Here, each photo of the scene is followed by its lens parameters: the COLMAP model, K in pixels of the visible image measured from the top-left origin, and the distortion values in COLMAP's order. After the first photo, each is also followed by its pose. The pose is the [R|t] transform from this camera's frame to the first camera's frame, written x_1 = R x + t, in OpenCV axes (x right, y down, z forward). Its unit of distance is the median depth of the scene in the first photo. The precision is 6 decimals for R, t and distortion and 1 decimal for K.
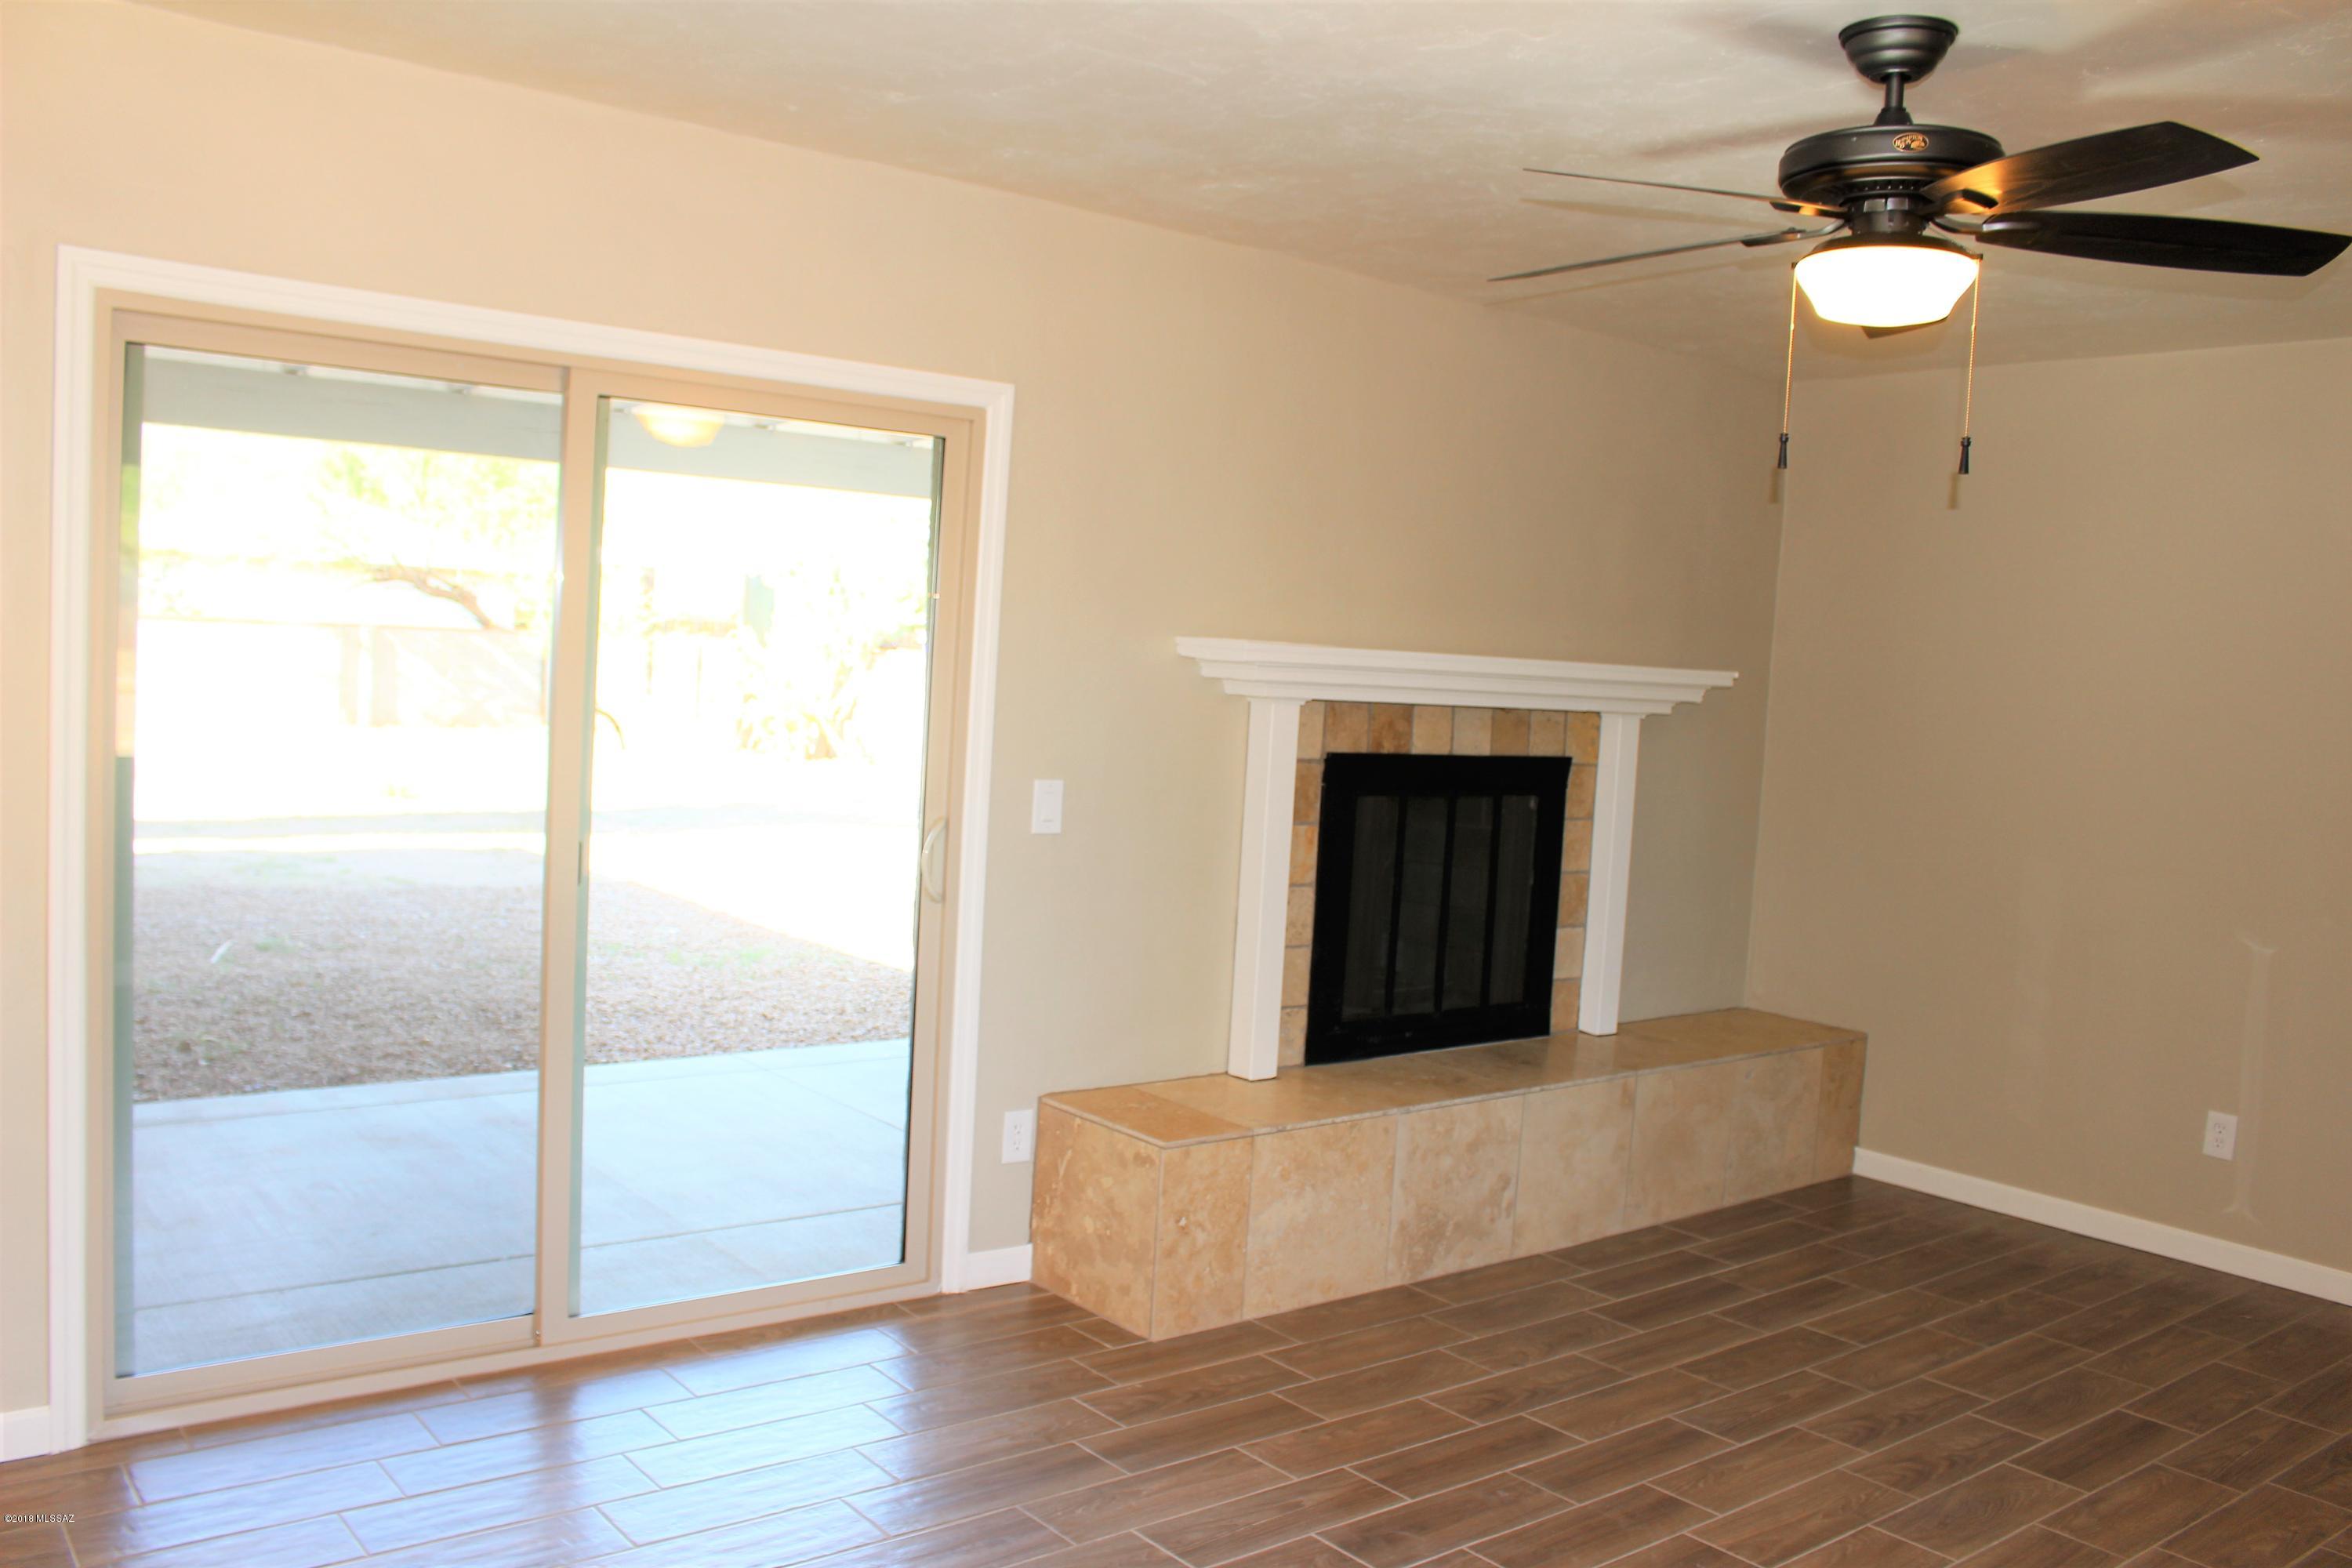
lens RADIAL K [[1958.1, 0, 1157.2], [0, 1958.1, 782.0], [0, 0, 1]] dist [-0.148832, 0.113776]
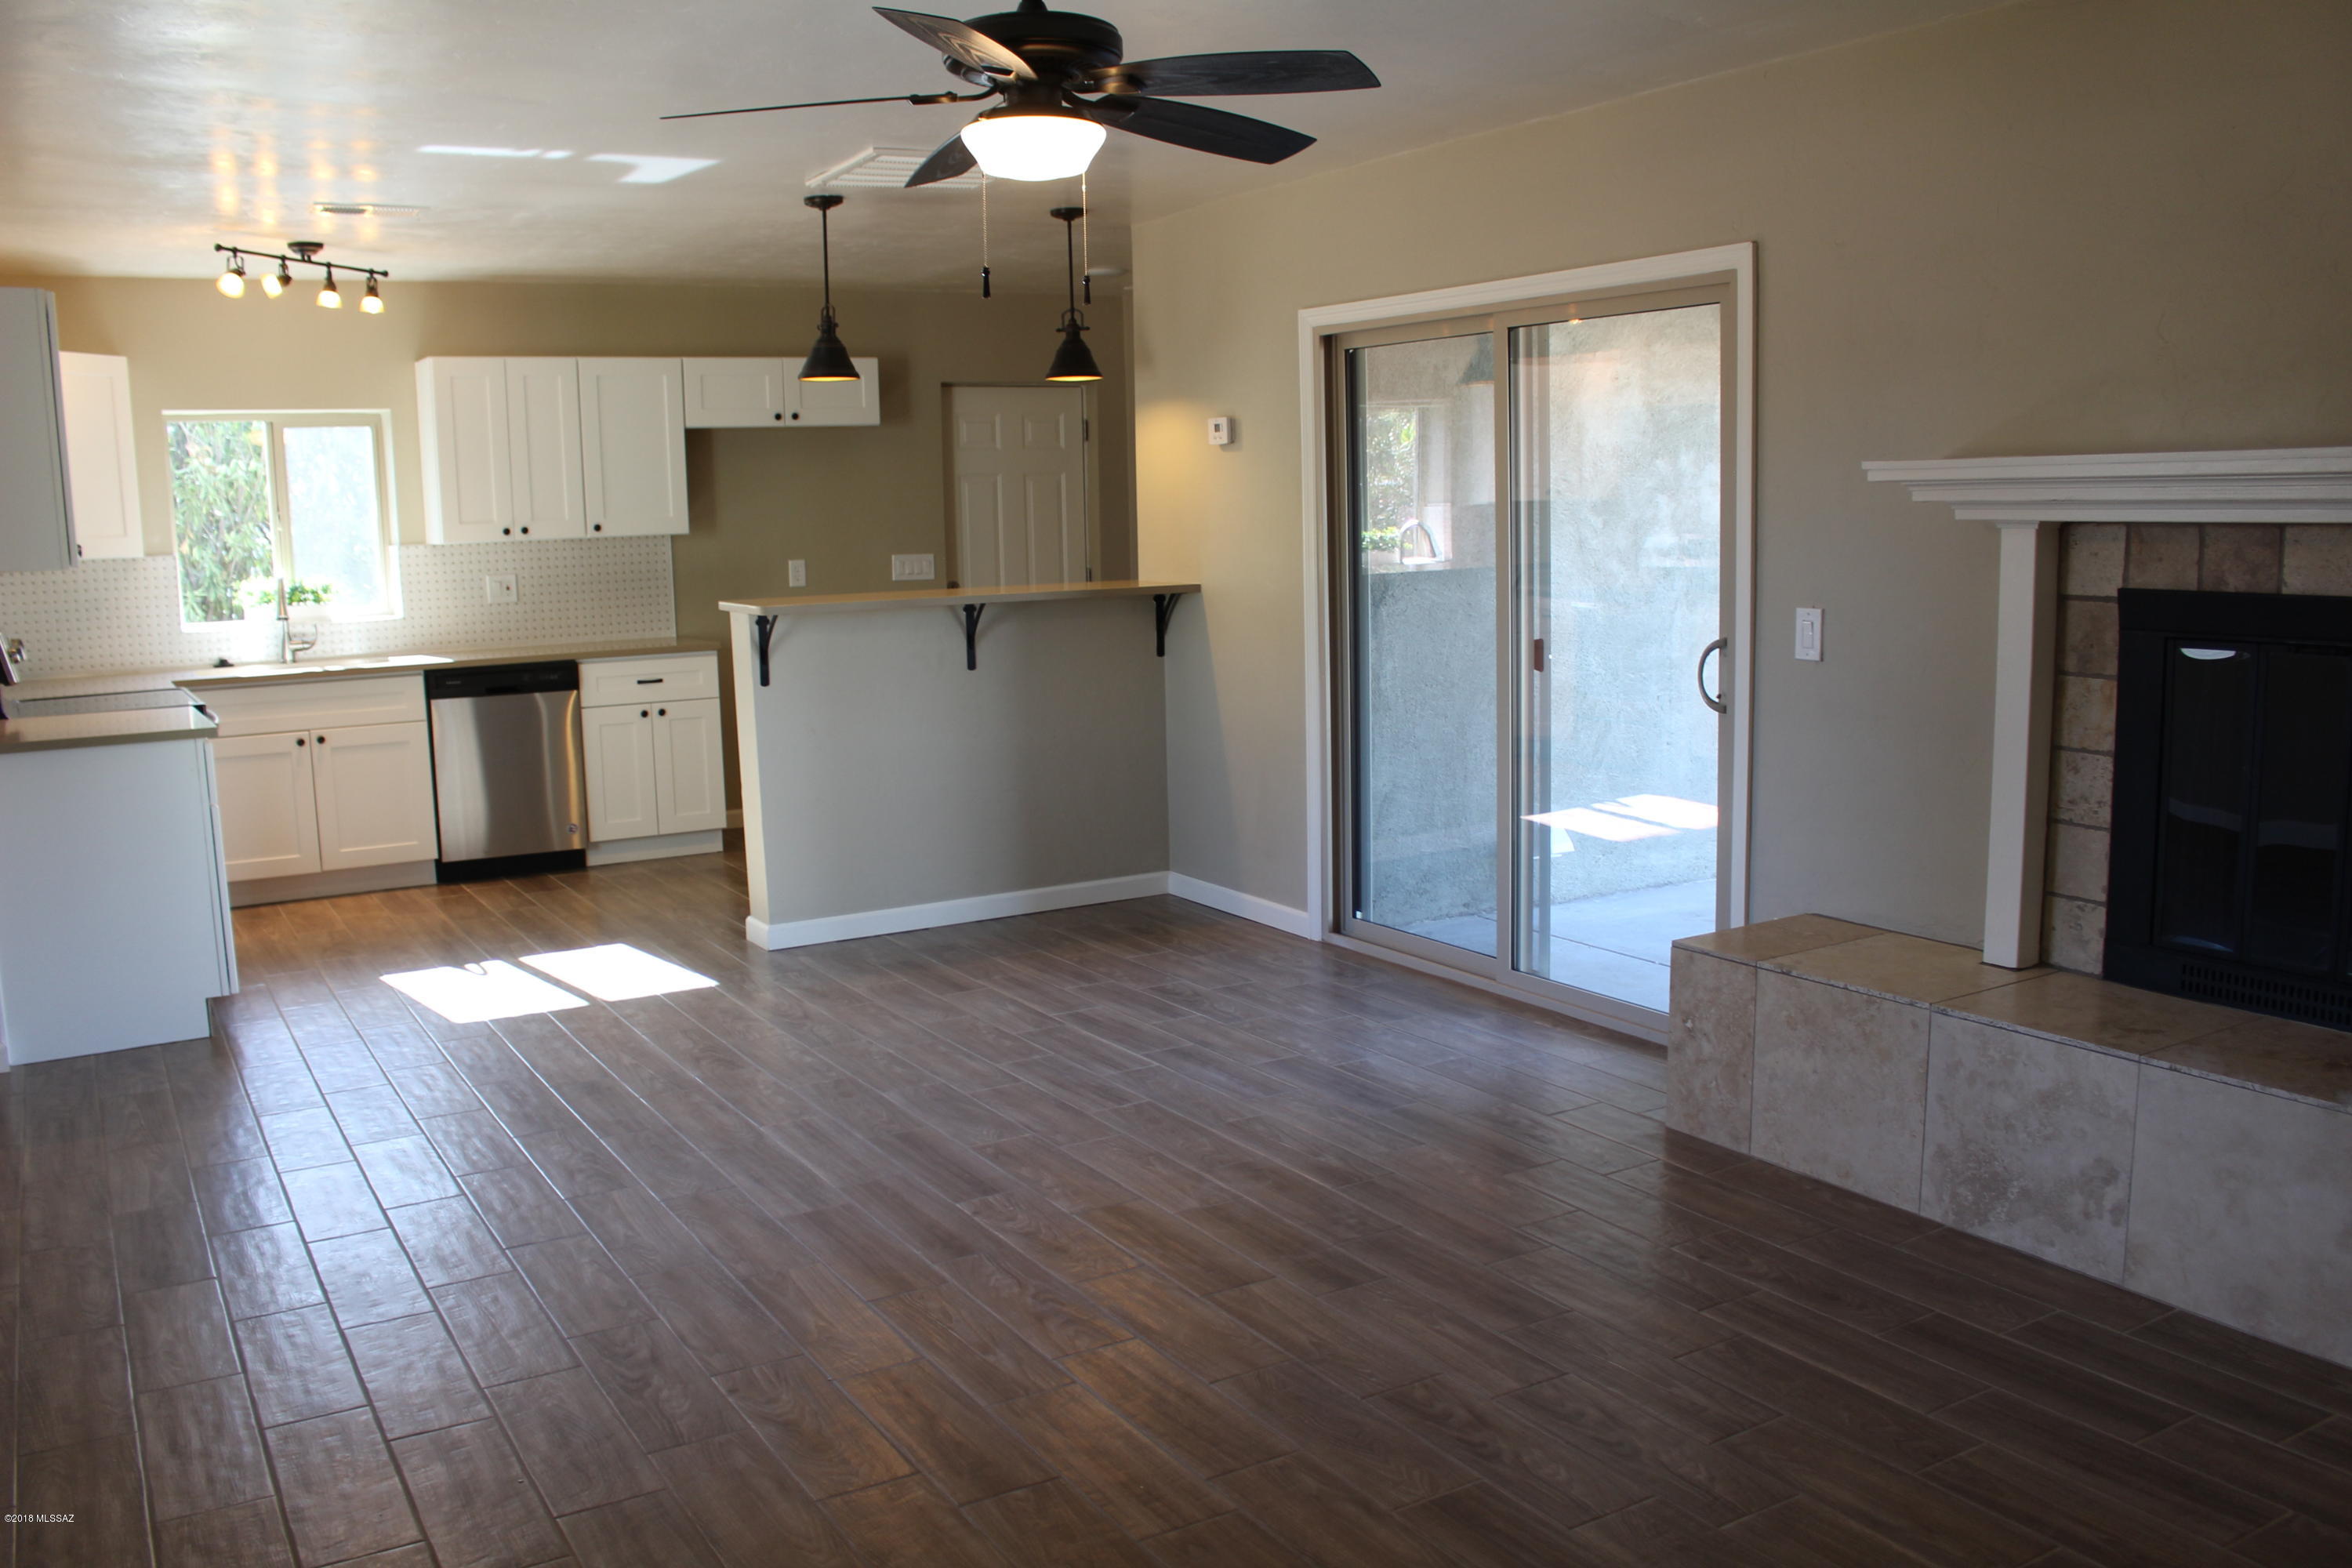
lens RADIAL K [[1958.1, 0, 1158.0], [0, 1958.1, 795.3], [0, 0, 1]] dist [-0.148832, 0.113776]
pose [[-0.146297, 0.092325, -0.984923, 1.016334], [-0.053276, 0.993455, 0.101038, 0.012504], [0.987805, 0.067255, -0.140421, 0.809291]]
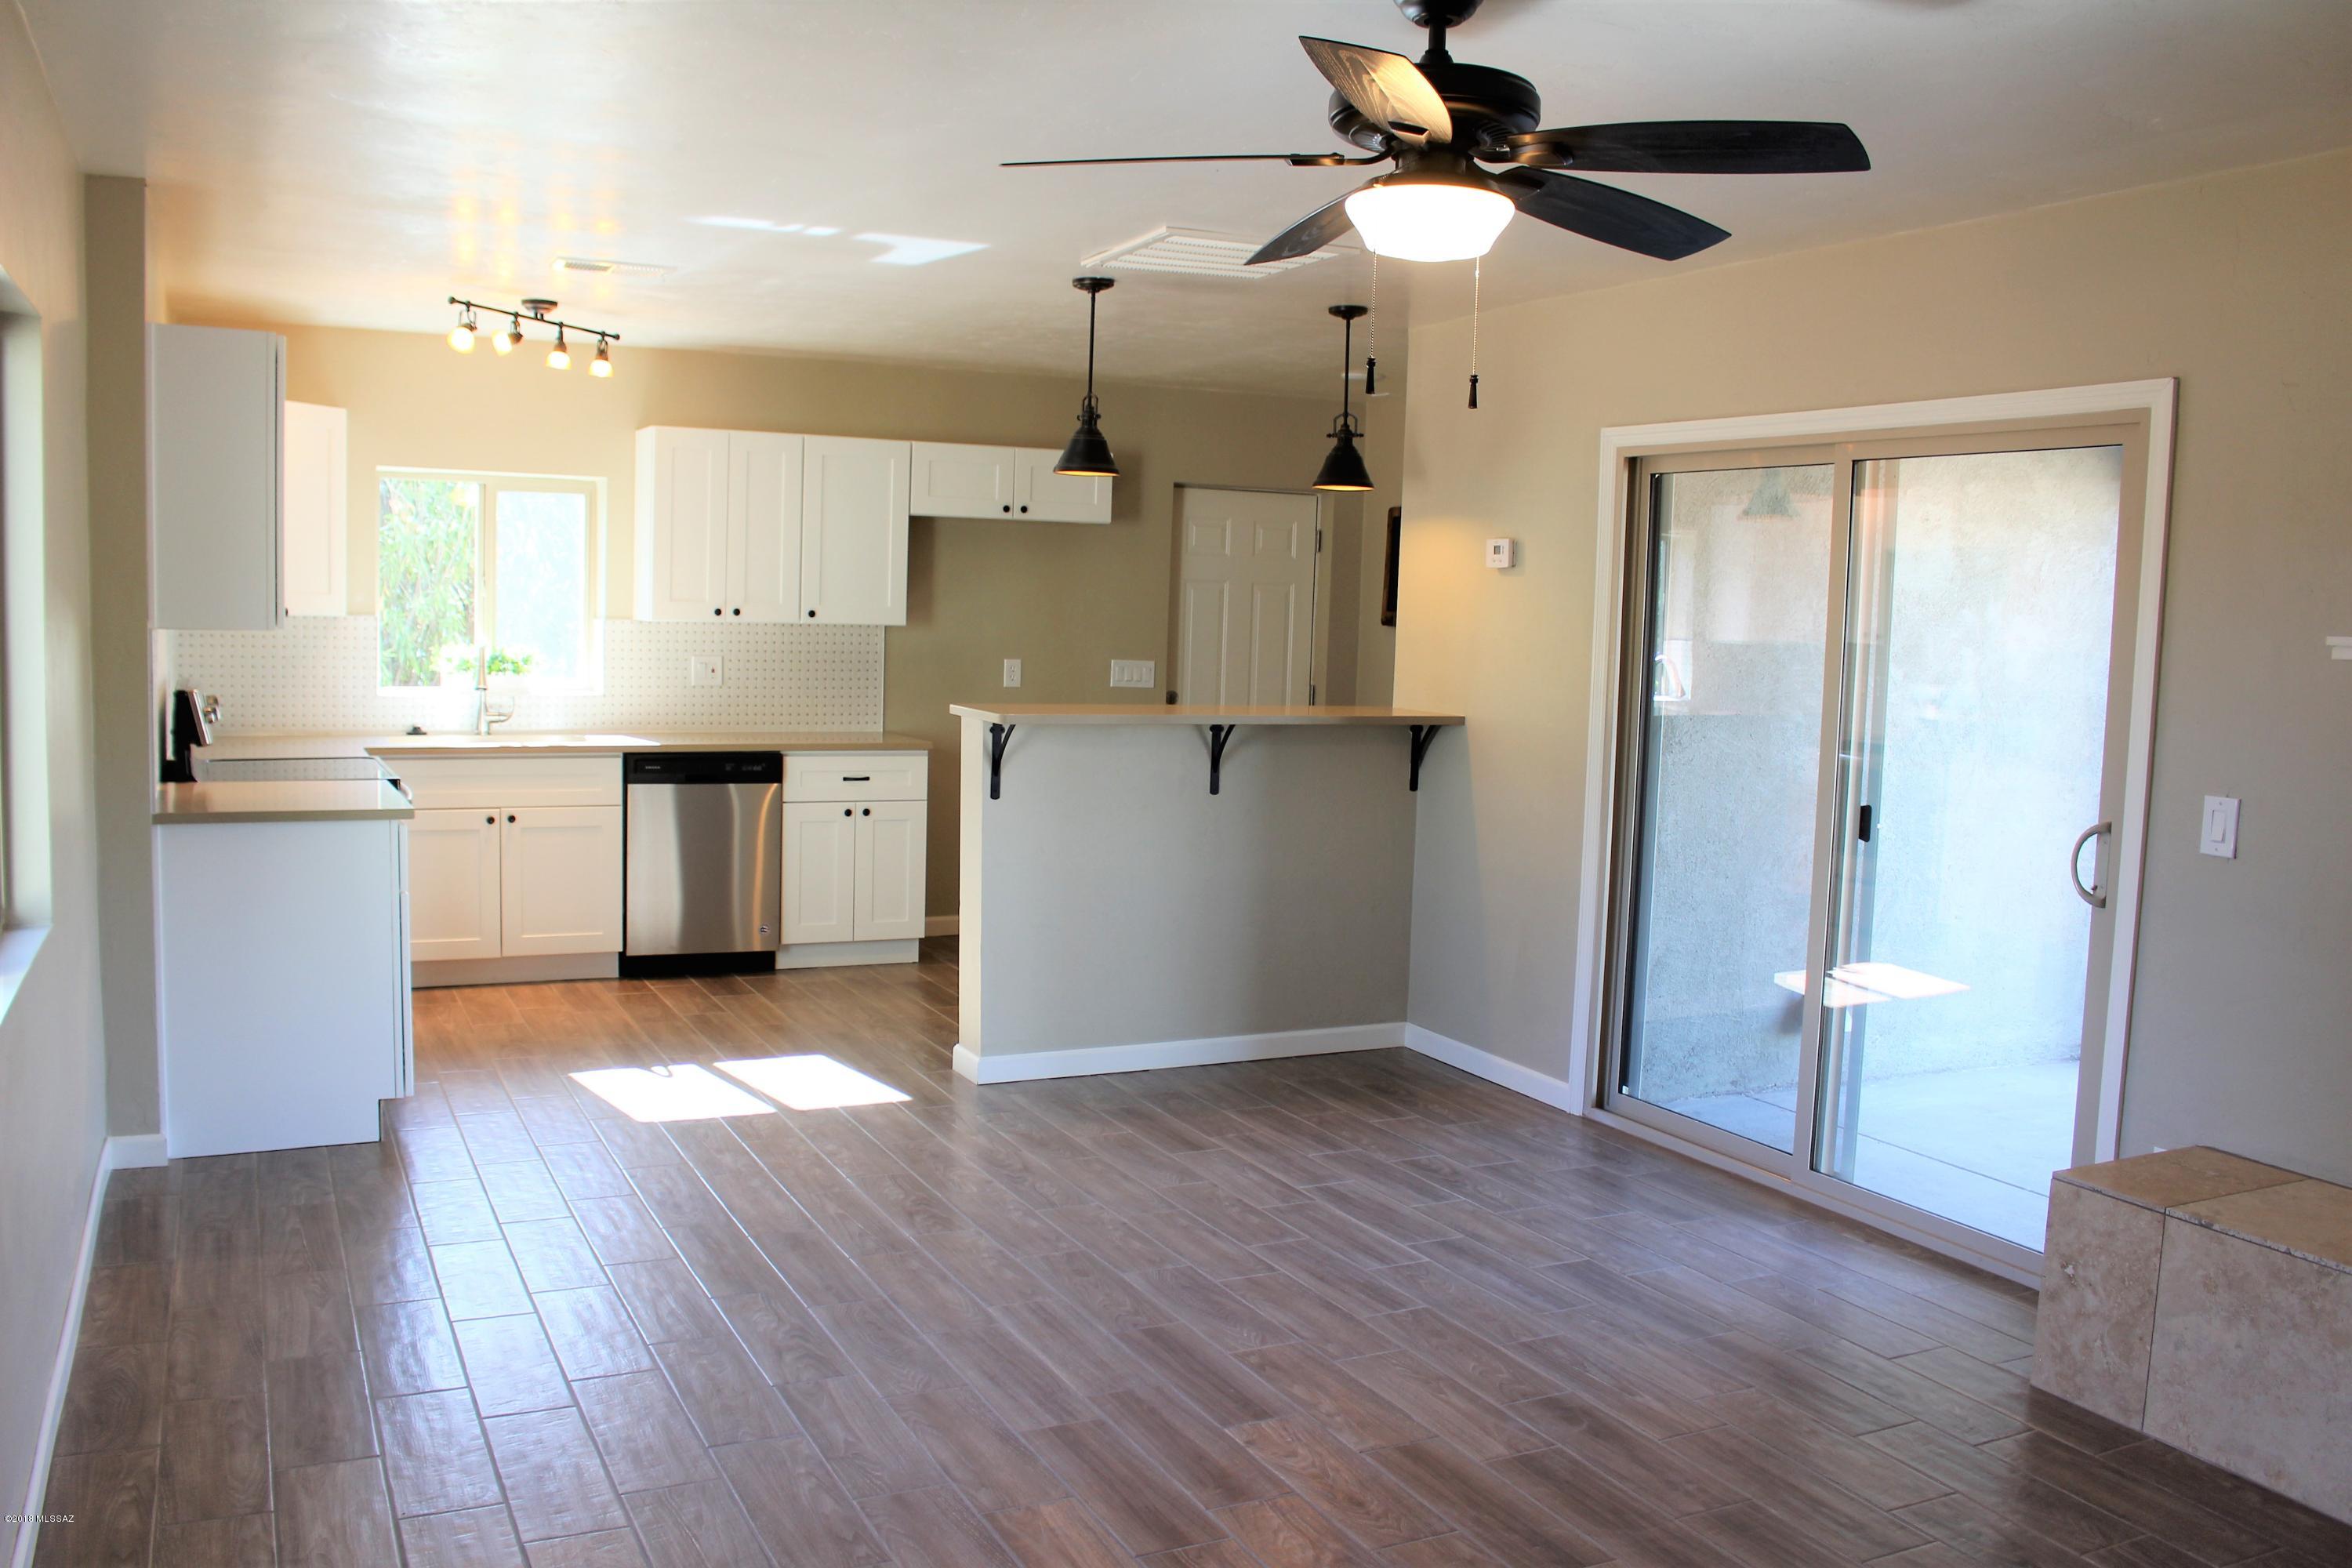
lens RADIAL K [[1958.1, 0, 1166.6], [0, 1958.1, 786.4], [0, 0, 1]] dist [-0.148832, 0.113776]
pose [[-0.219888, 0.024787, -0.975210, 0.911139], [-0.110992, 0.992550, 0.050254, 0.004189], [0.969190, 0.119291, -0.215498, 0.714276]]
